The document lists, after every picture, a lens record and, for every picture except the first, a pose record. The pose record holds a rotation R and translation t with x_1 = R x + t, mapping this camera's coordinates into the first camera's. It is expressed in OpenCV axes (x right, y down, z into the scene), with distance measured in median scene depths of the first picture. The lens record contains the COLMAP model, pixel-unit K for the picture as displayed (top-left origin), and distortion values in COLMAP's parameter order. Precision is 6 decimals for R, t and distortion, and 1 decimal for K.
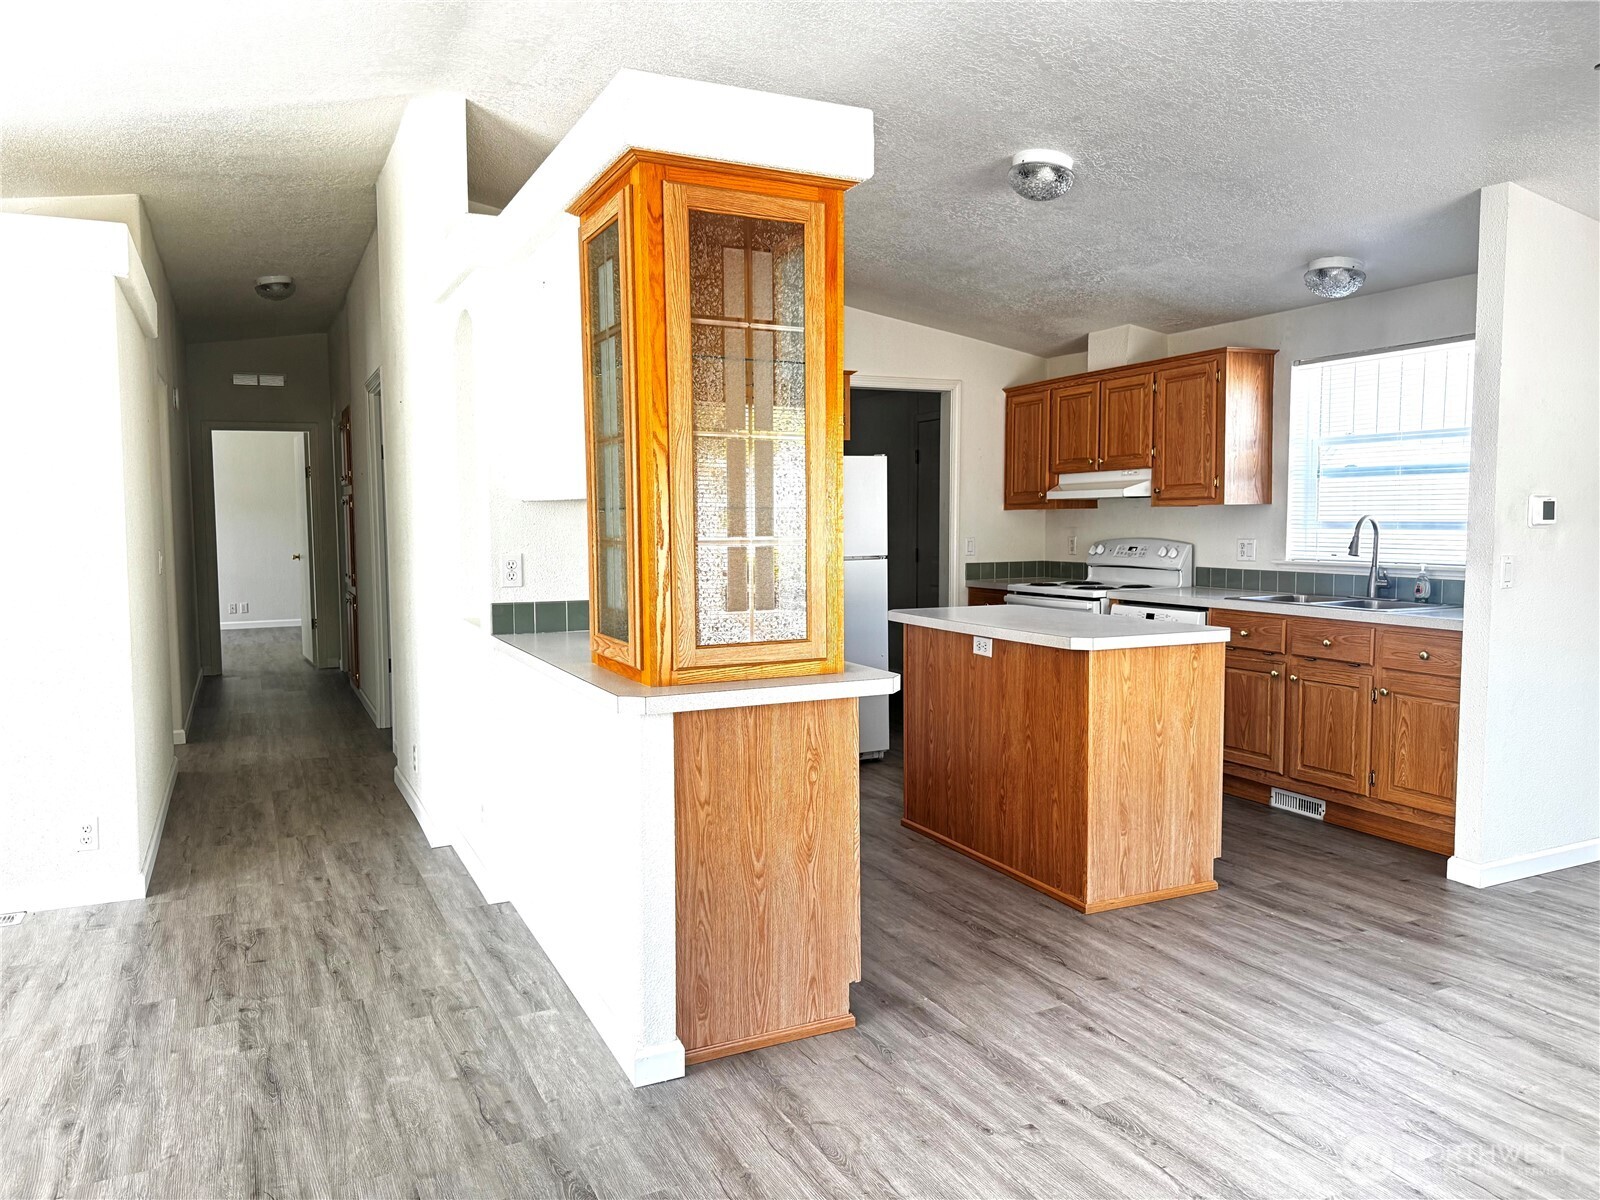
lens RADIAL K [[1135.9, 0, 795.4], [0, 1135.9, 600.7], [0, 0, 1]] dist [0.057491, -0.082012]
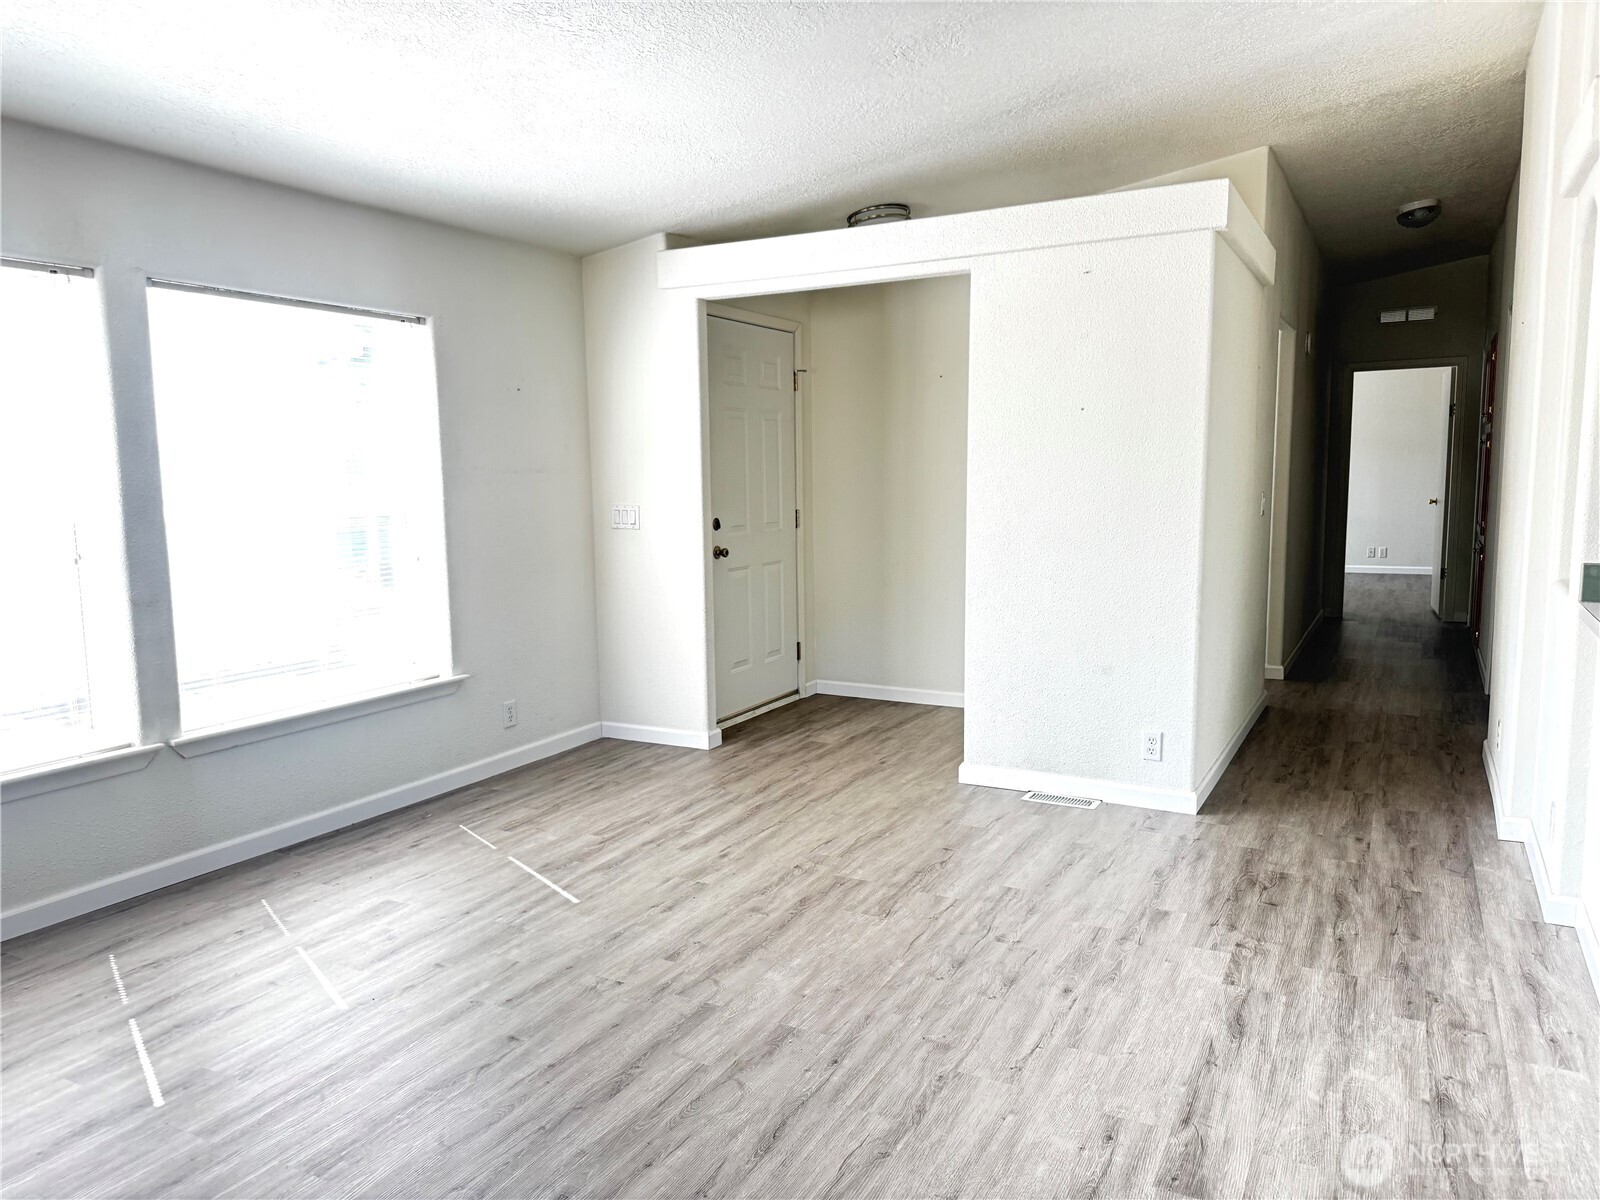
lens RADIAL K [[1133.1, 0, 798.5], [0, 1133.1, 608.6], [0, 0, 1]] dist [0.028115, -0.029898]
pose [[0.587307, 0.094839, -0.803788, 0.057256], [-0.048854, 0.995454, 0.081758, -0.004089], [0.807888, -0.008749, 0.589271, 0.067070]]
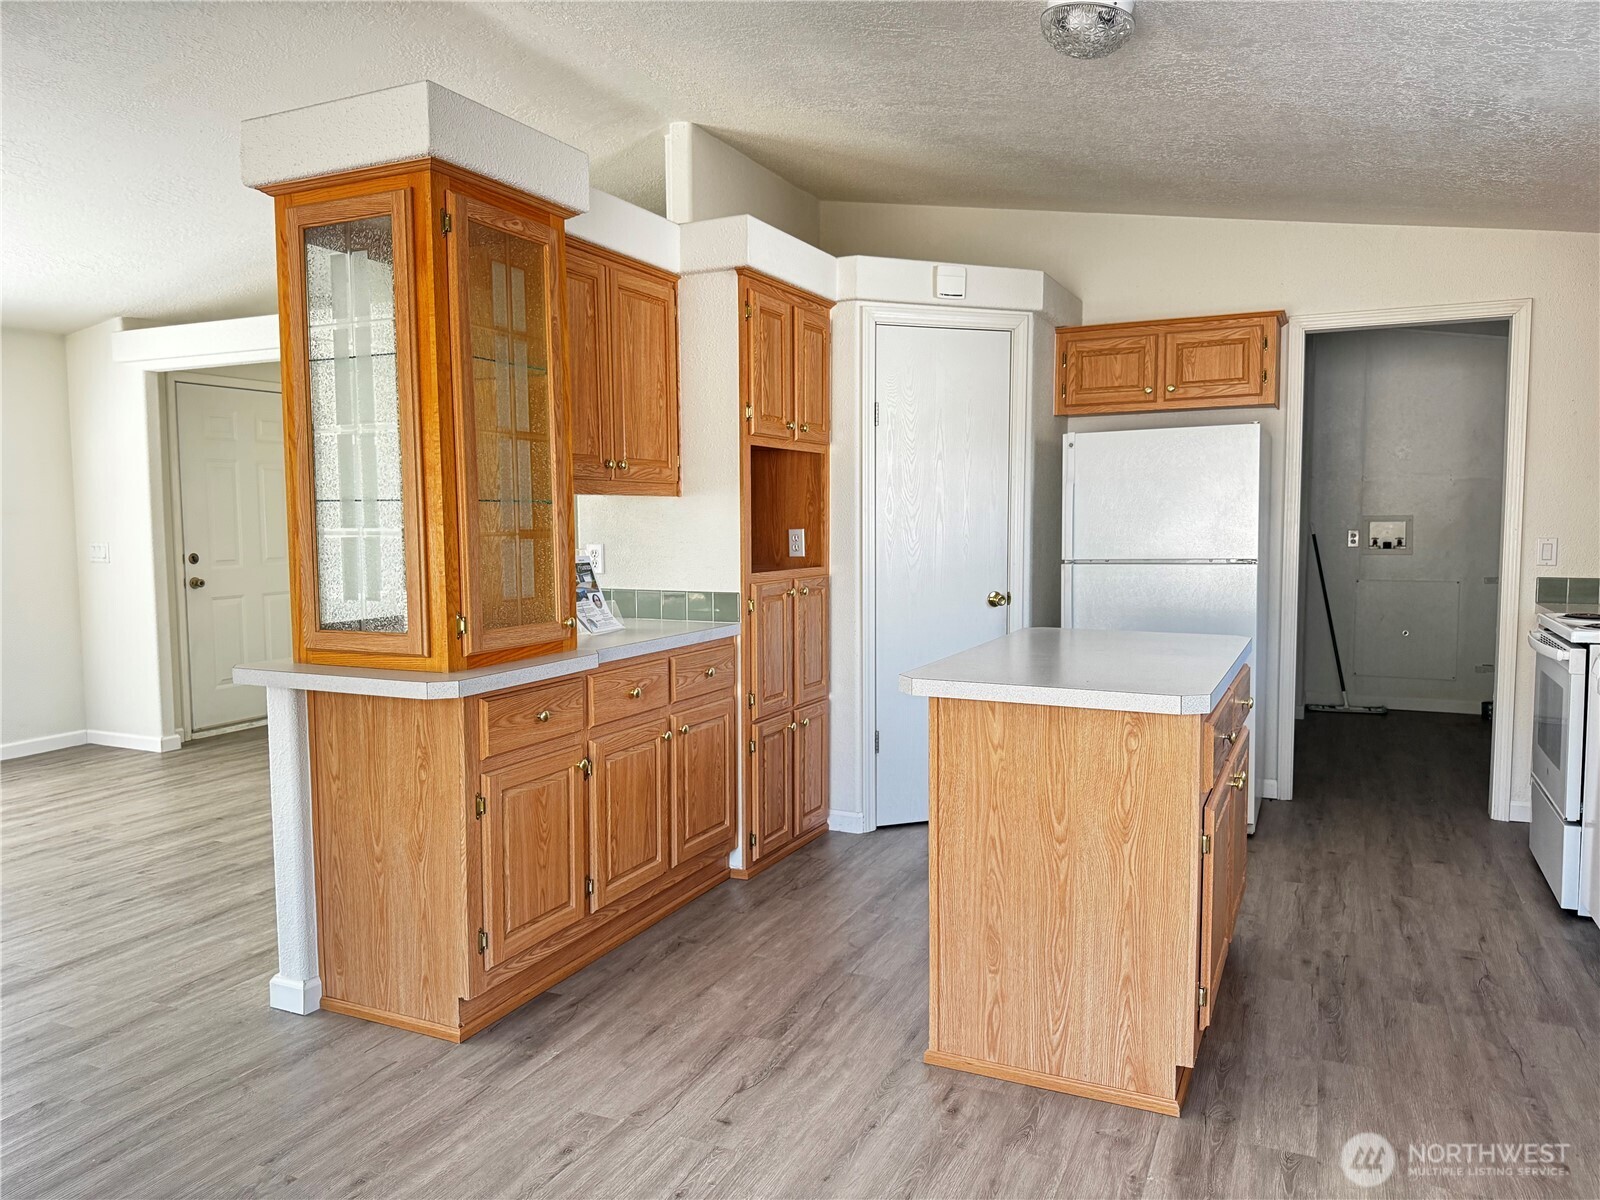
lens RADIAL K [[1124.0, 0, 796.9], [0, 1124.0, 602.4], [0, 0, 1]] dist [0.089663, -0.145253]
pose [[0.625041, 0.063210, -0.778029, 0.779475], [-0.055312, 0.997797, 0.036629, -0.038132], [0.778630, 0.020140, 0.627160, 0.506809]]
